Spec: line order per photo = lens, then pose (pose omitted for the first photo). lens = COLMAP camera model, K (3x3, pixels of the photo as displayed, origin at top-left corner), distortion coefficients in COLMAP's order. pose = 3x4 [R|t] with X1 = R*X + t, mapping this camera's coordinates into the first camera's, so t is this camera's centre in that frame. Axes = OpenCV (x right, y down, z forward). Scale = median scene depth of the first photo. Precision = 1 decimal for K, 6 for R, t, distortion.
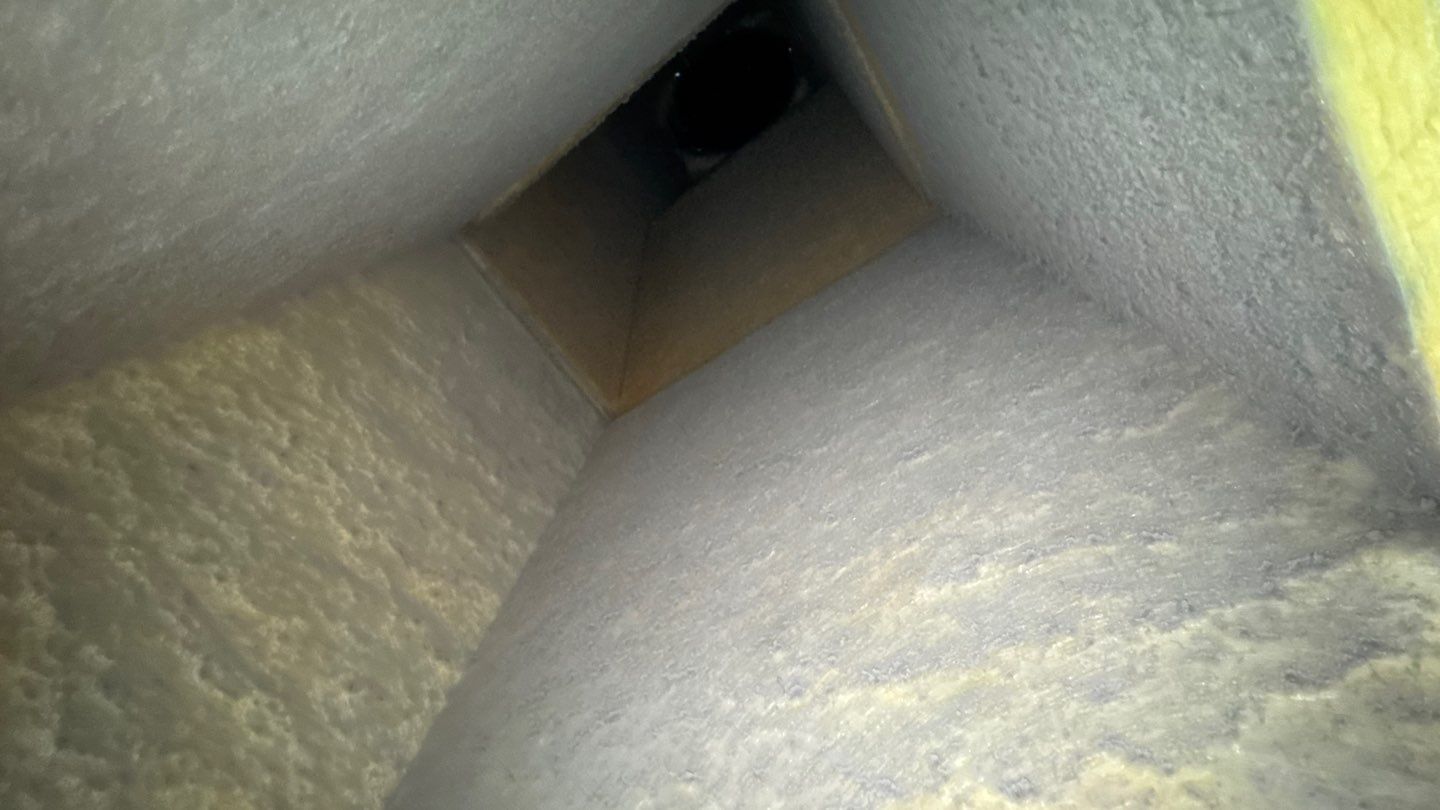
lens RADIAL K [[573.9, 0, 720.5], [0, 573.9, 420.6], [0, 0, 1]] dist [-0.008452, 0.000734]
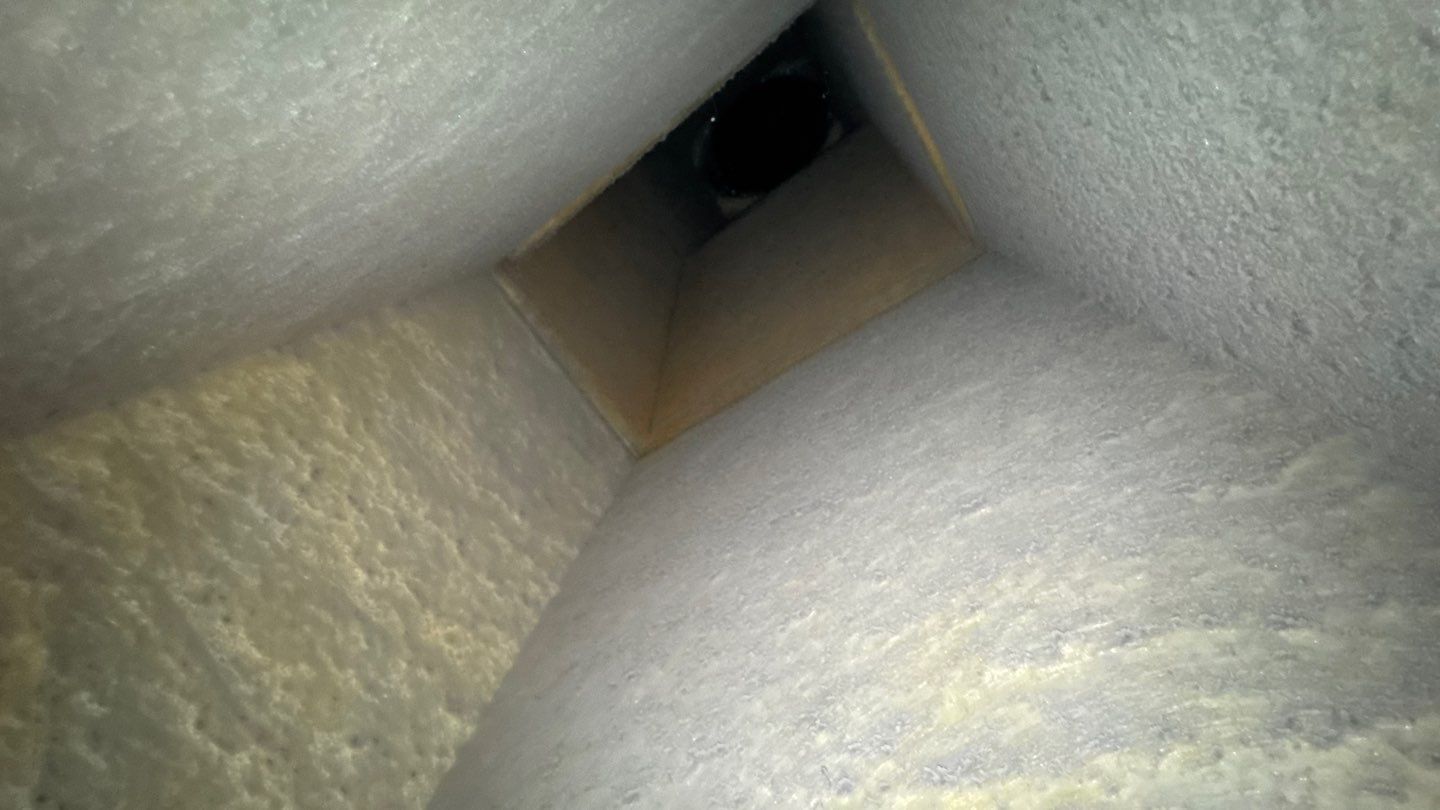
lens RADIAL K [[573.9, 0, 720.8], [0, 573.9, 419.0], [0, 0, 1]] dist [-0.008452, 0.000734]
pose [[0.998683, 0.015899, -0.048774, -0.012143], [-0.019067, 0.997690, -0.065200, -0.010312], [0.047625, 0.066044, 0.996680, 0.061170]]
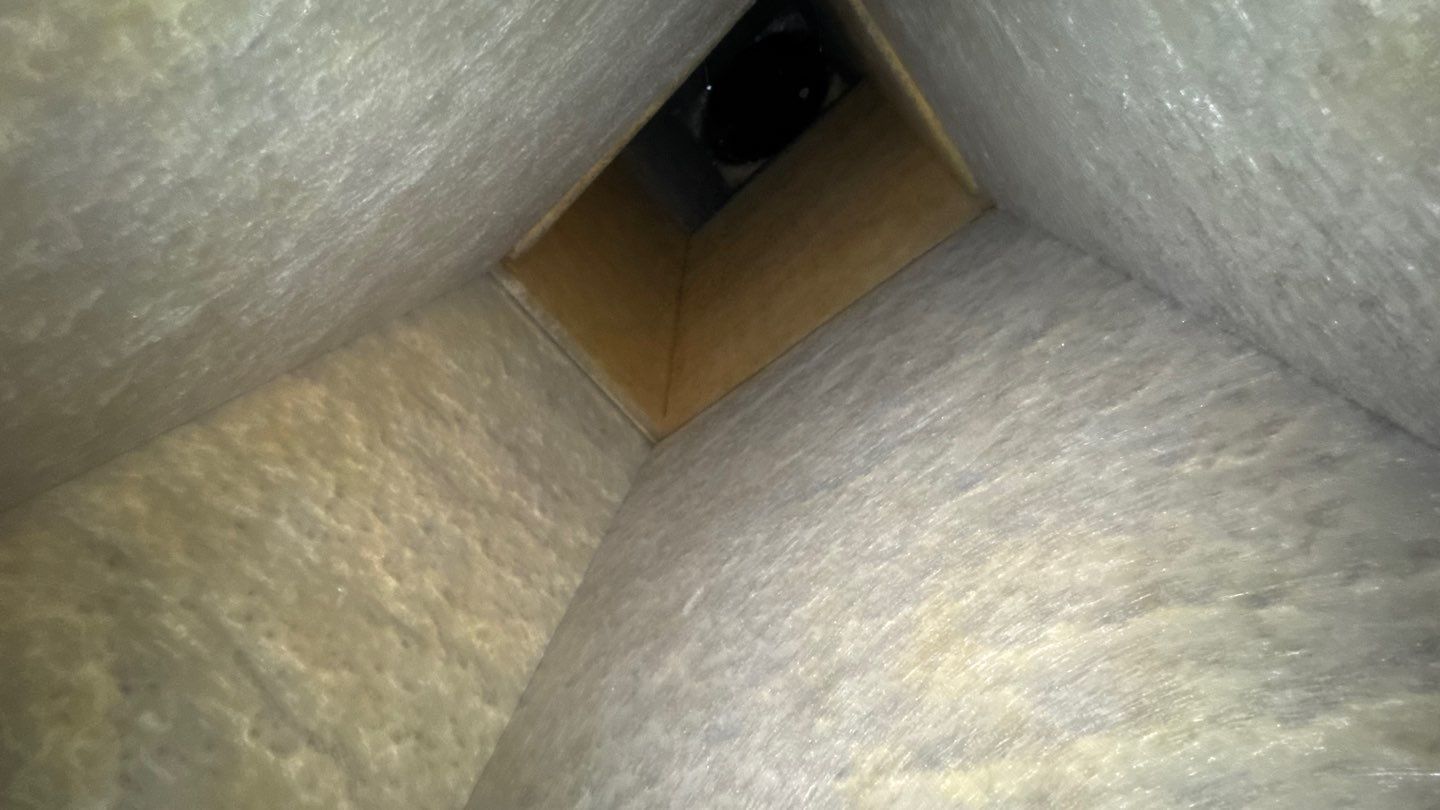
lens RADIAL K [[573.9, 0, 719.3], [0, 573.9, 416.7], [0, 0, 1]] dist [-0.008452, 0.000734]
pose [[0.993300, -0.058336, -0.099762, 0.039825], [0.056918, 0.998234, -0.016997, -0.044771], [0.100577, 0.011205, 0.994866, 0.054137]]
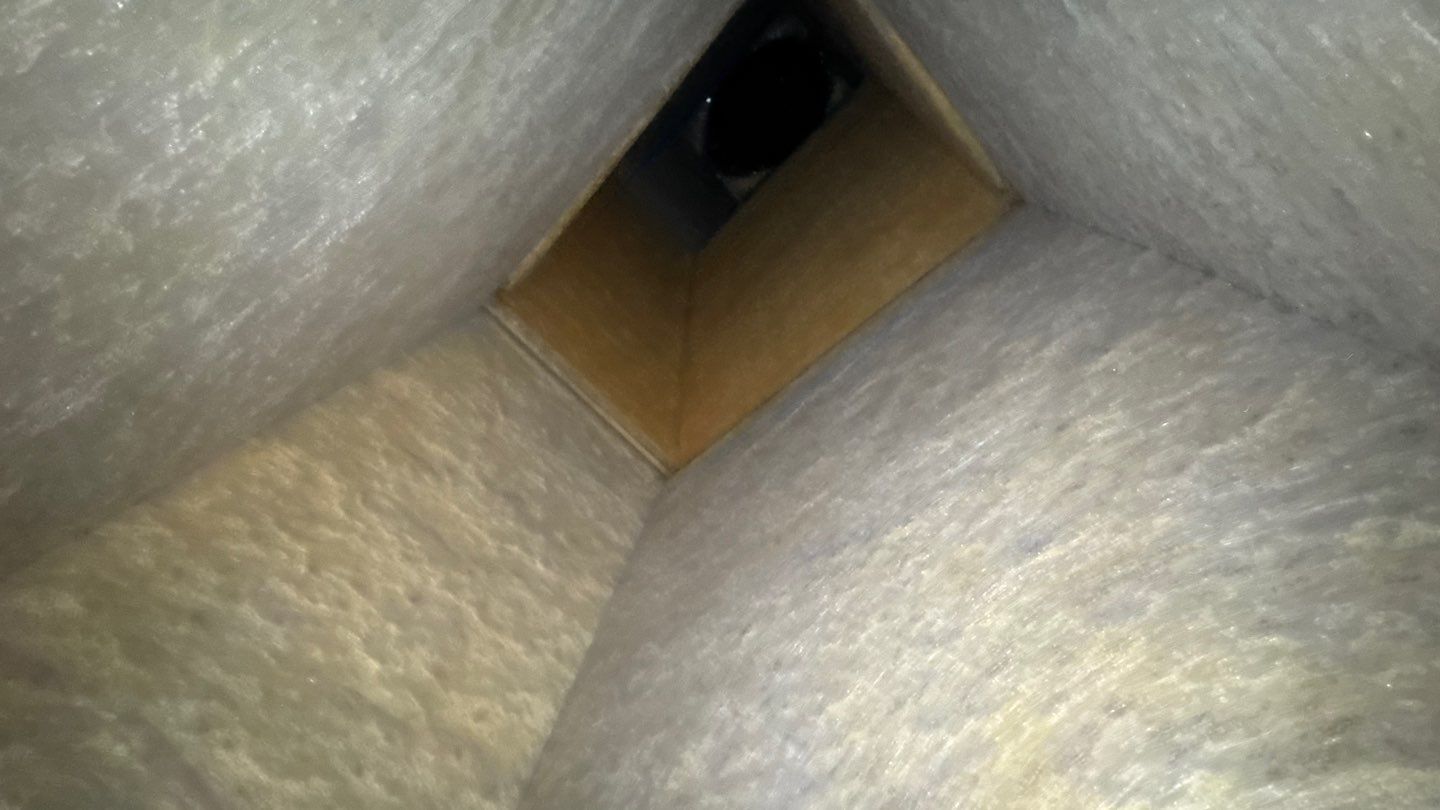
lens RADIAL K [[573.9, 0, 720.9], [0, 573.9, 417.4], [0, 0, 1]] dist [-0.008452, 0.000734]
pose [[0.984444, -0.116984, -0.131089, 0.050677], [0.112800, 0.992855, -0.038932, -0.097740], [0.134707, 0.023539, 0.990606, 0.185280]]
